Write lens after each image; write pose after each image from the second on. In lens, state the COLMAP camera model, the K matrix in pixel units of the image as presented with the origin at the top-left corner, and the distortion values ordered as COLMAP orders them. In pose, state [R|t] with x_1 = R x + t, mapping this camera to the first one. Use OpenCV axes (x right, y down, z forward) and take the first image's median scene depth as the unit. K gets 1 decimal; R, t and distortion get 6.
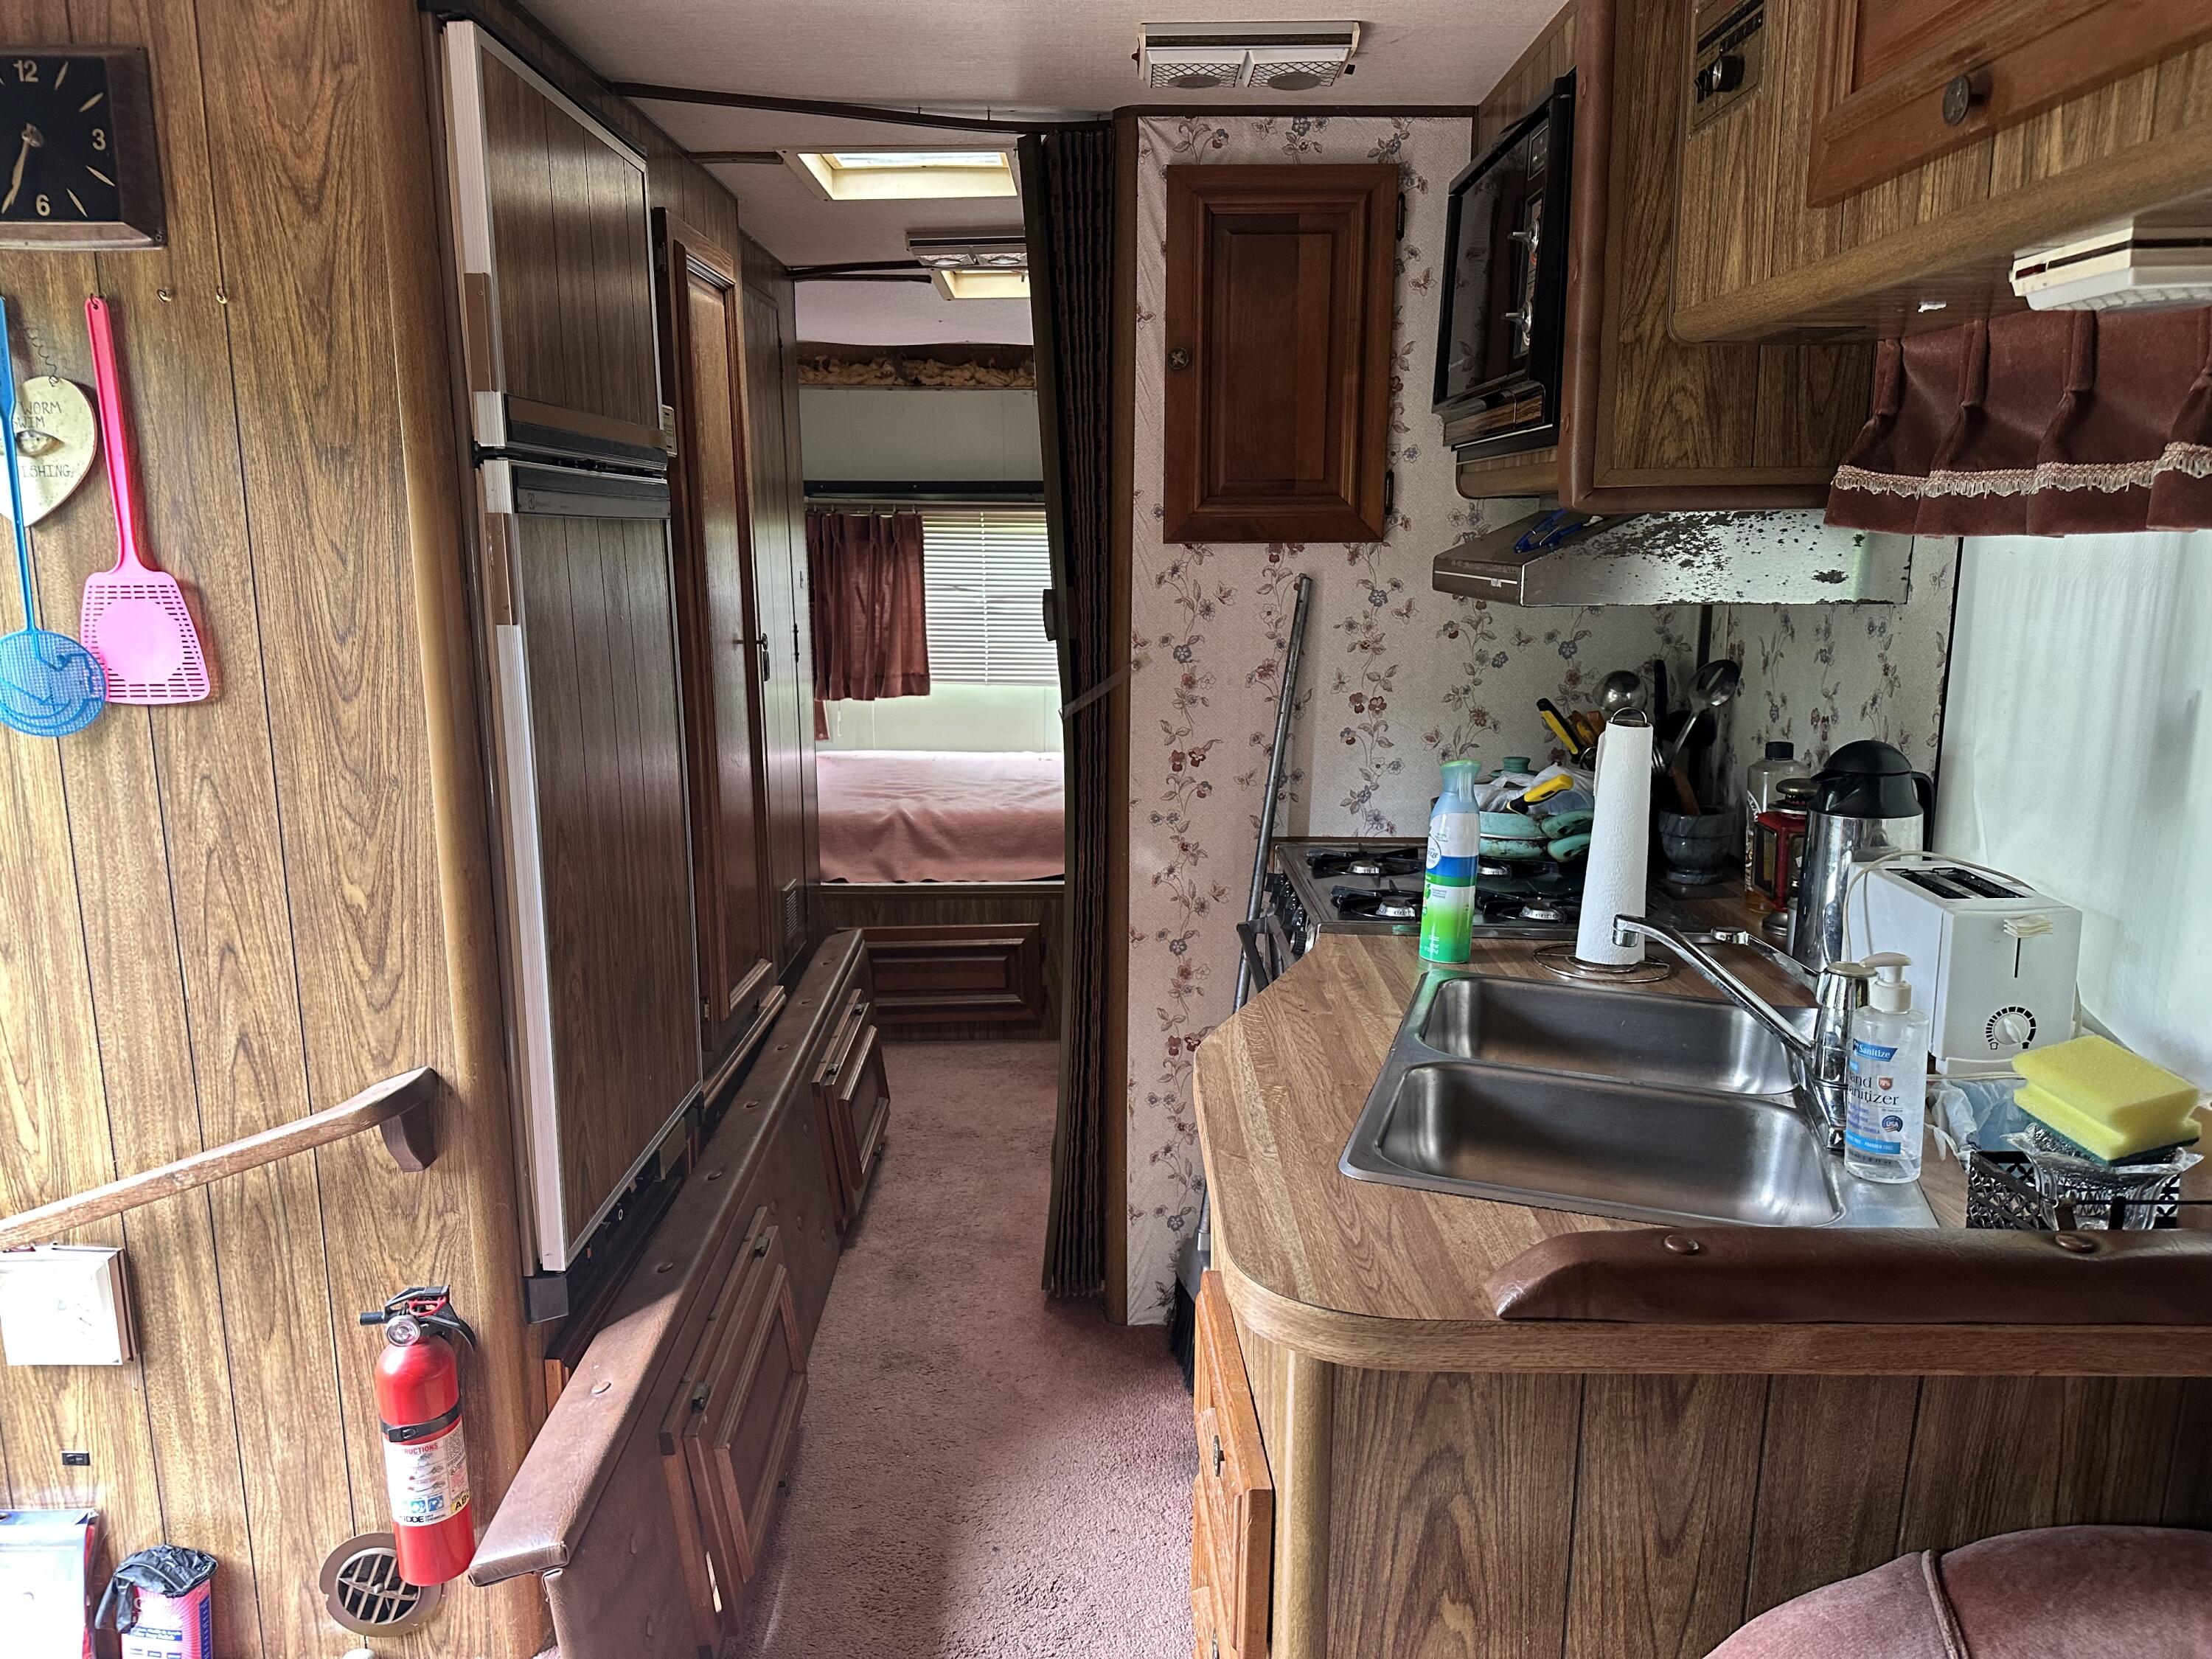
lens RADIAL K [[1587.4, 0, 1106.0], [0, 1587.4, 829.5], [0, 0, 1]] dist [0.153607, -0.227032]
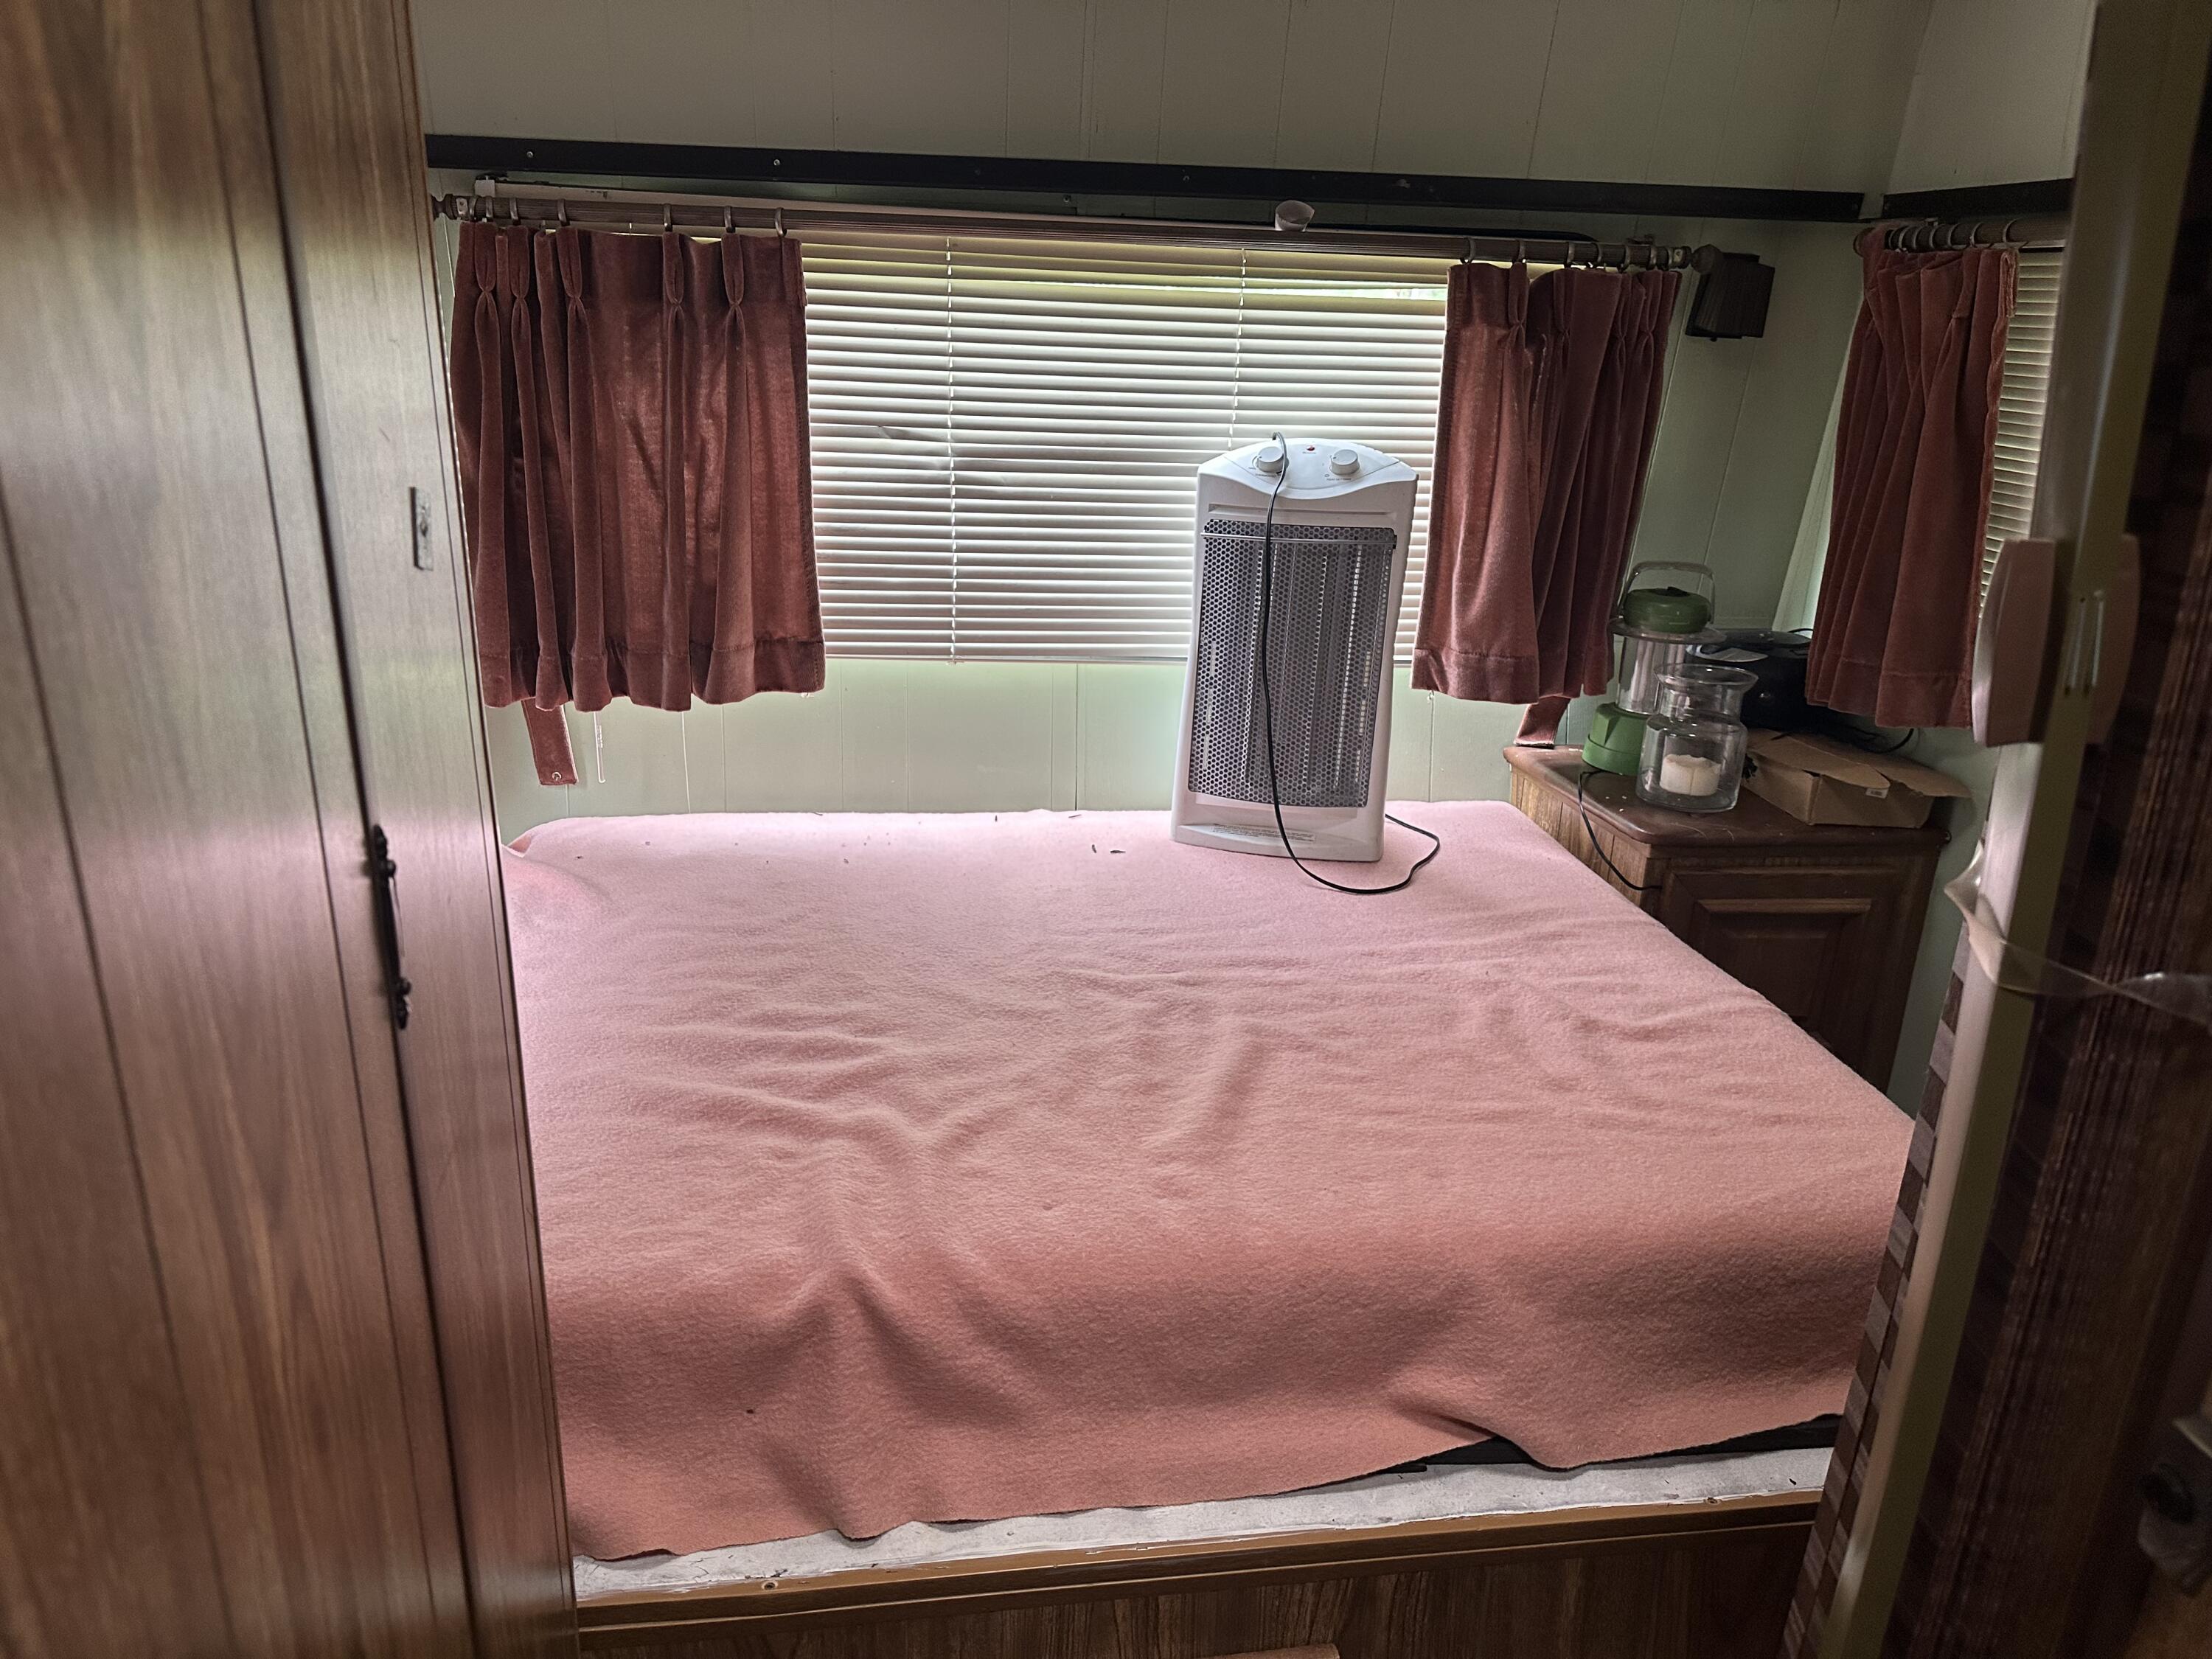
lens RADIAL K [[1587.4, 0, 1106.0], [0, 1587.4, 829.5], [0, 0, 1]] dist [0.153607, -0.227032]
pose [[0.988937, -0.017246, 0.147333, -0.100351], [-0.004261, 0.989506, 0.144430, -0.109857], [-0.148277, -0.143460, 0.978485, 0.573770]]
